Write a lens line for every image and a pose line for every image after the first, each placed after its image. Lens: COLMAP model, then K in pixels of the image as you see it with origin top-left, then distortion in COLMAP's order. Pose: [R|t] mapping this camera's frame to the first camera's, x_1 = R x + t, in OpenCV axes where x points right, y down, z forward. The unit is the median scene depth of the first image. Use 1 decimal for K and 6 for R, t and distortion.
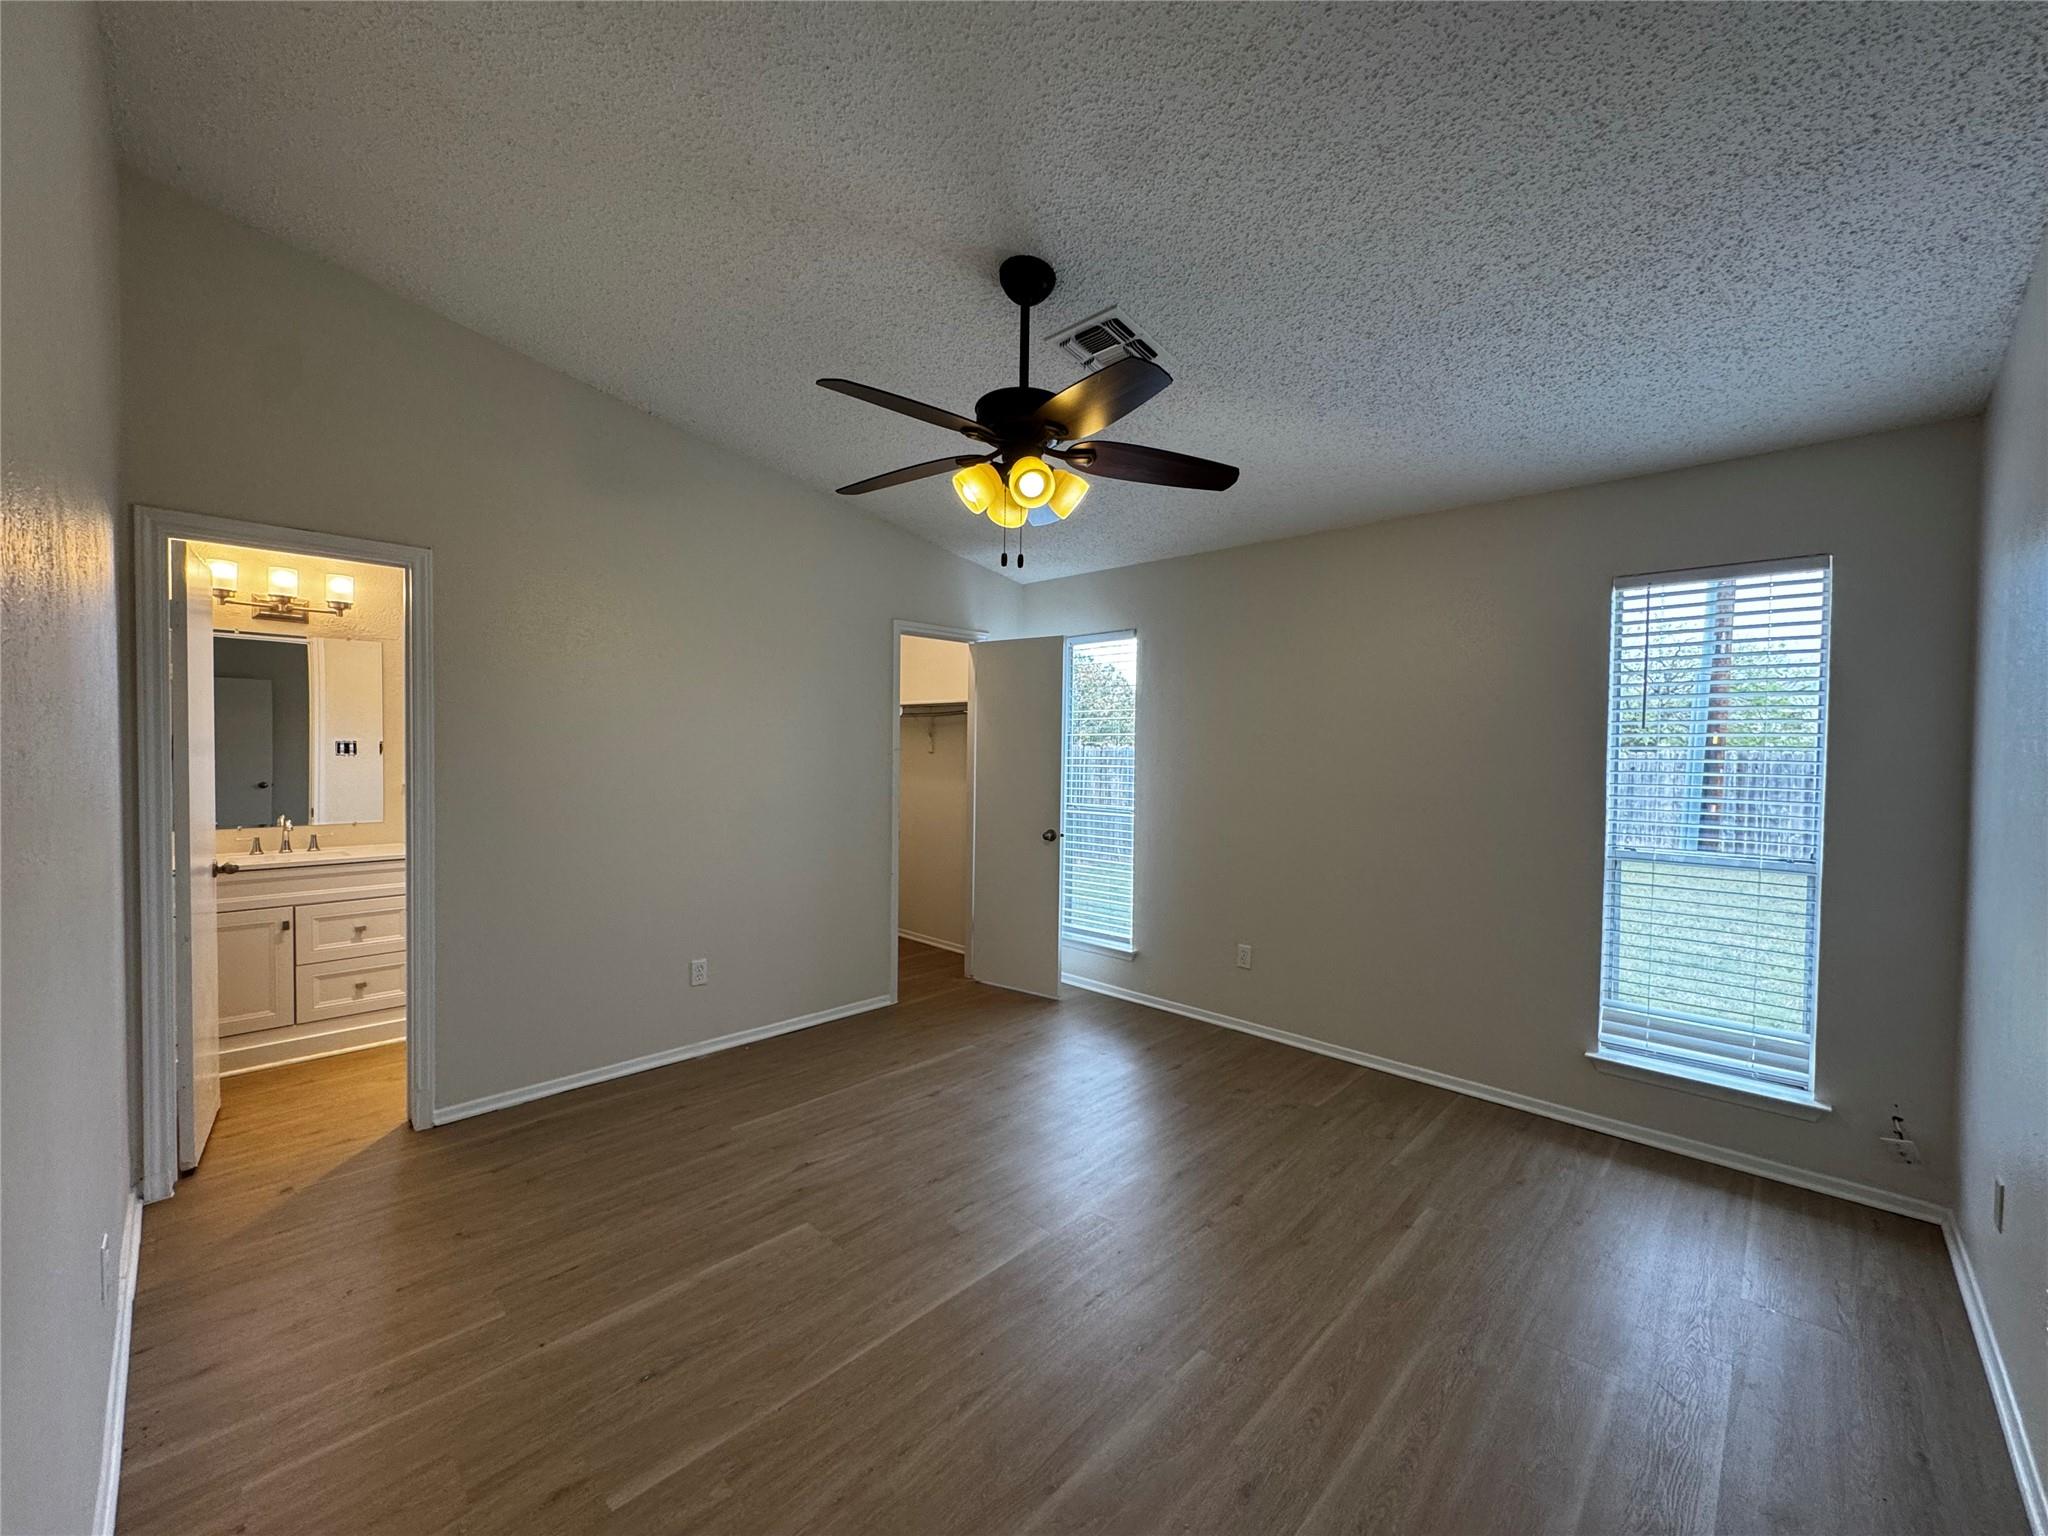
lens RADIAL K [[818.6, 0, 1027.5], [0, 818.6, 771.4], [0, 0, 1]] dist [0.000325, 0.000039]
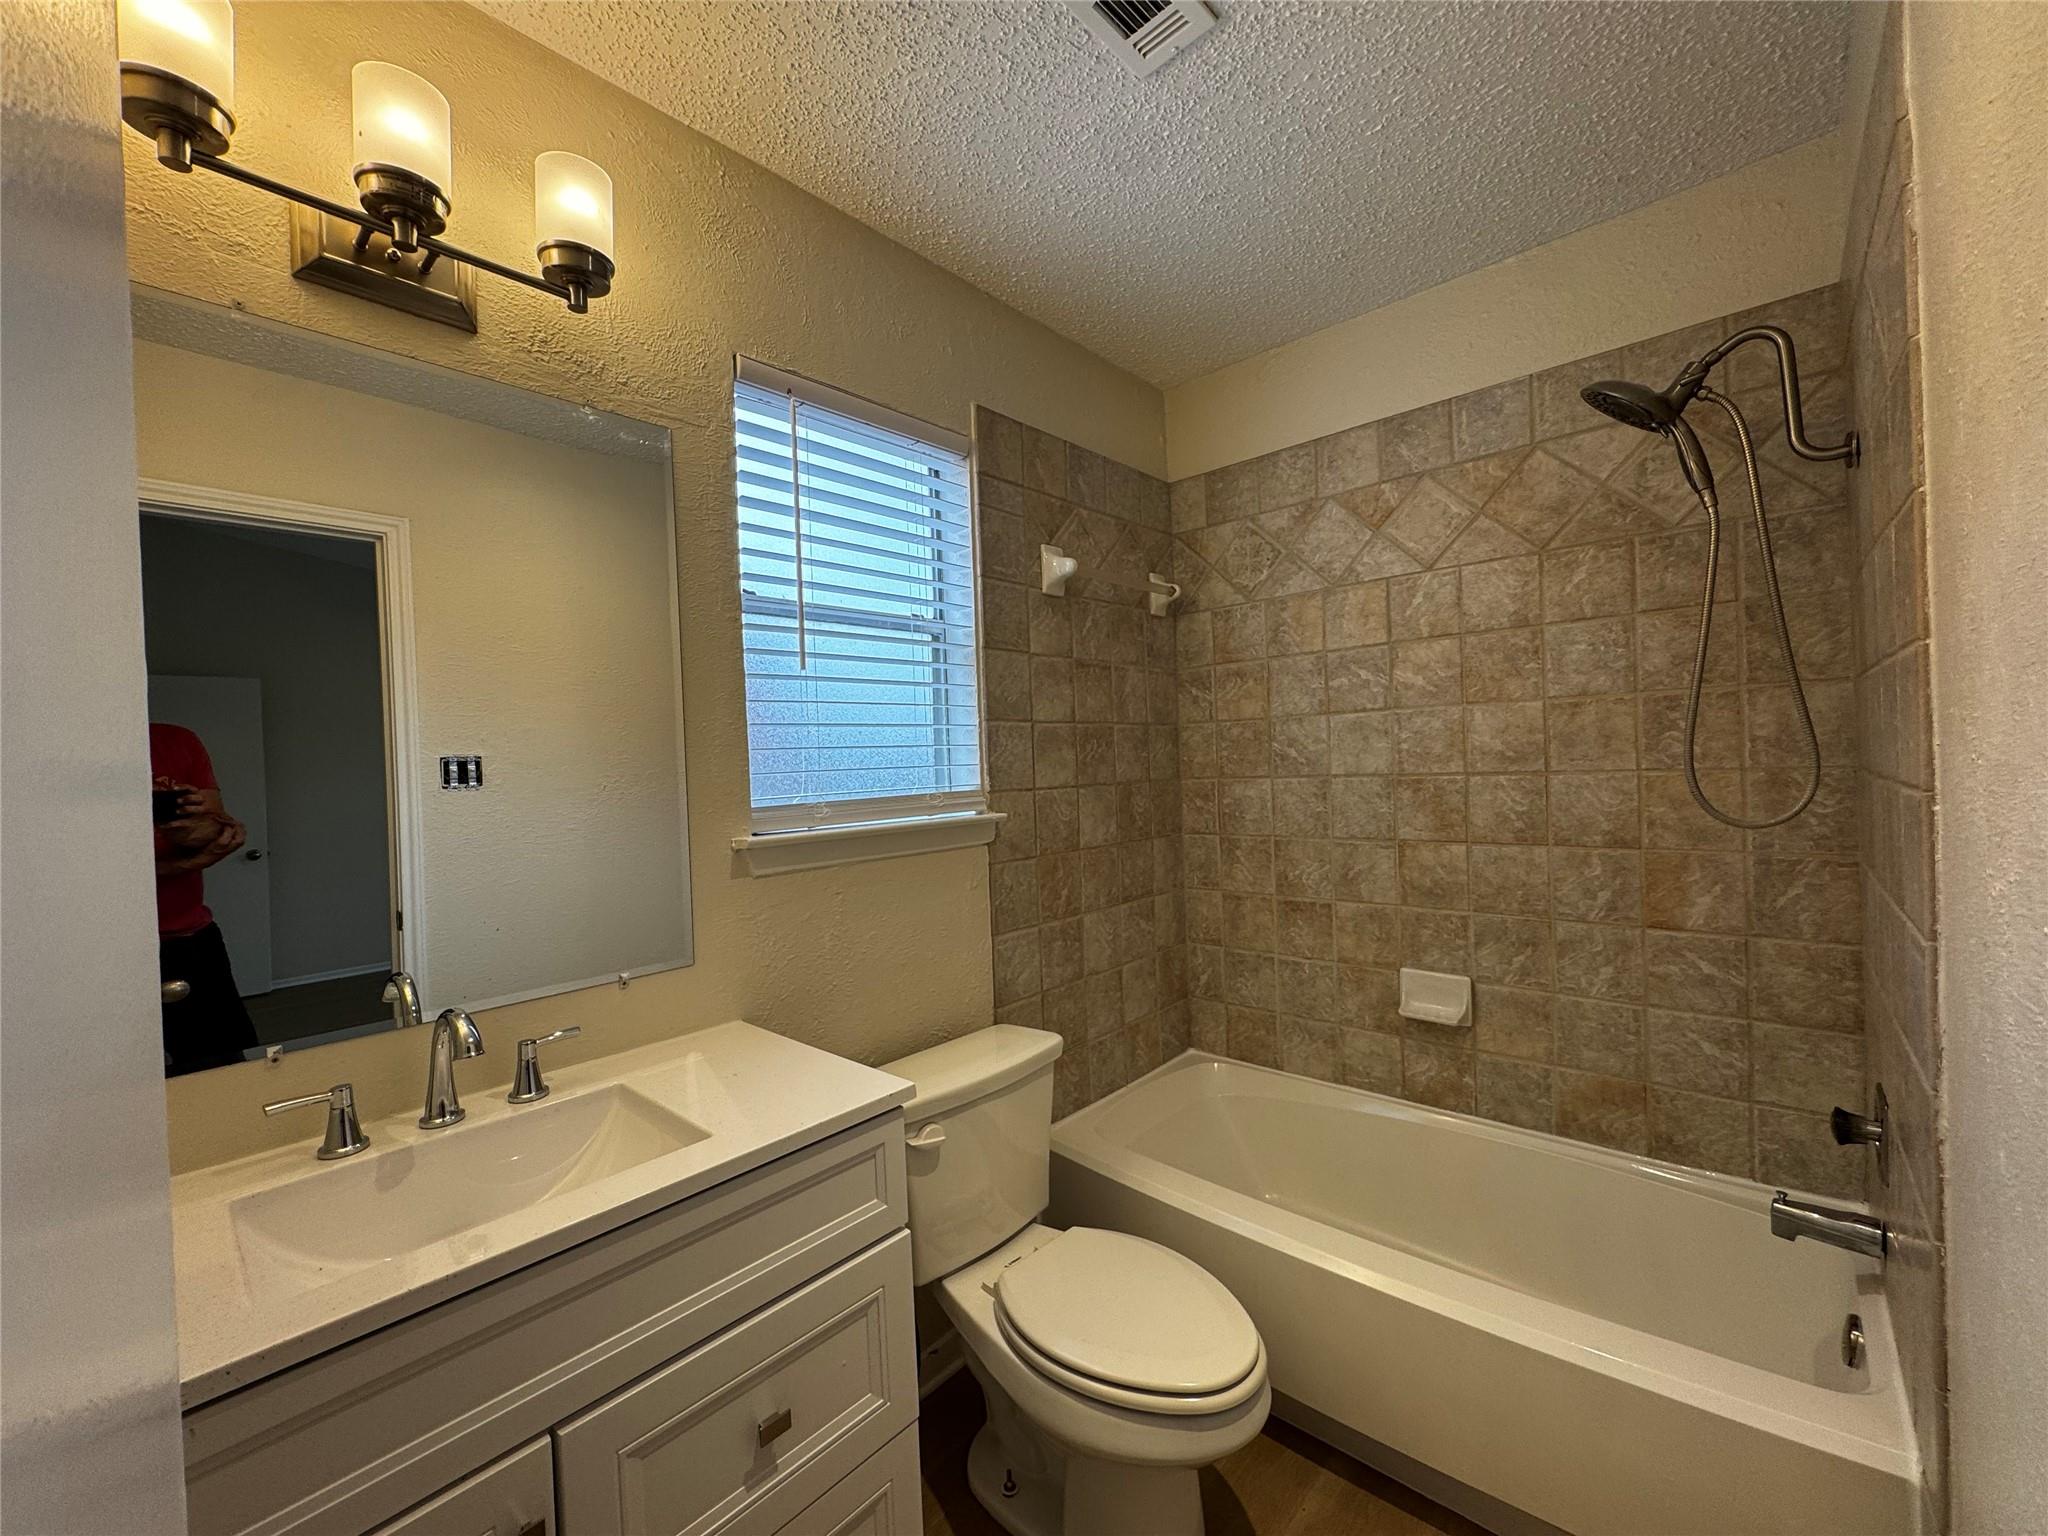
lens RADIAL K [[818.6, 0, 1021.2], [0, 818.6, 764.9], [0, 0, 1]] dist [0.000325, 0.000039]
pose [[0.998538, -0.047101, 0.026508, -0.539052], [0.047823, 0.998482, -0.027326, -0.005425], [-0.025181, 0.028554, 0.999275, 0.544933]]
